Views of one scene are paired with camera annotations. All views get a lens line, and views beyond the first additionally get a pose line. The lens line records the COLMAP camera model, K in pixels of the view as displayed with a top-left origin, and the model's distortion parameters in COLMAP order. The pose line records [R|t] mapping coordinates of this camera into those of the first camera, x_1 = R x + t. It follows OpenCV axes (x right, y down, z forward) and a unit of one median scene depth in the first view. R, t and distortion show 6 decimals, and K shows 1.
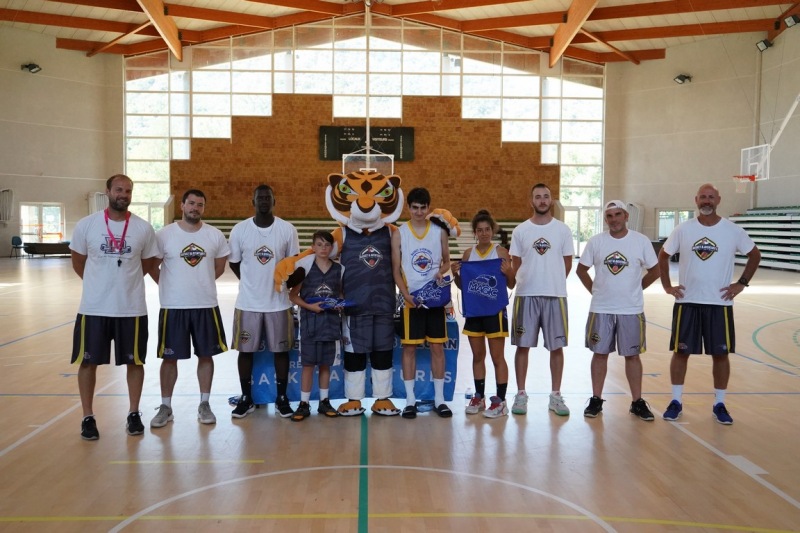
lens RADIAL K [[797.5, 0, 397.9], [0, 797.5, 269.8], [0, 0, 1]] dist [-0.013009, 0.000000]
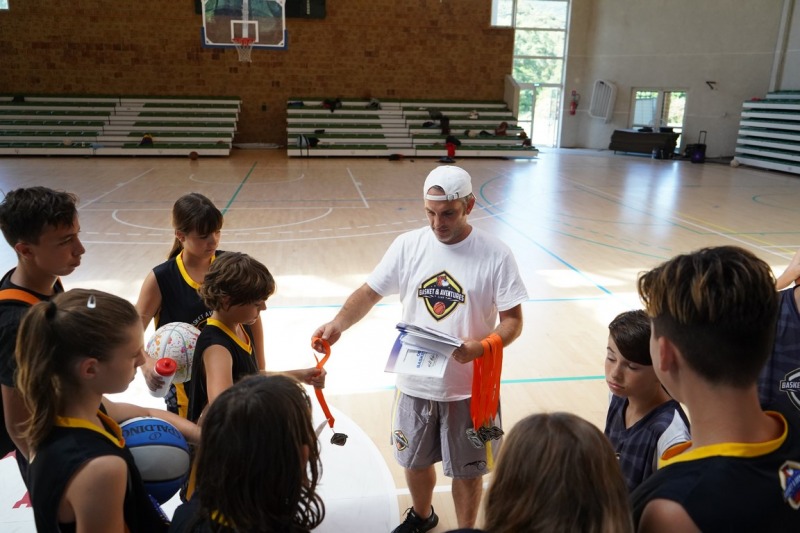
lens RADIAL K [[641.9, 0, 399.0], [0, 641.9, 266.8], [0, 0, 1]] dist [-0.013206, 0.008310]
pose [[0.995215, -0.015931, 0.096405, 0.027377], [-0.004599, 0.977889, 0.209074, -0.034539], [-0.097604, -0.208517, 0.973136, 0.362875]]
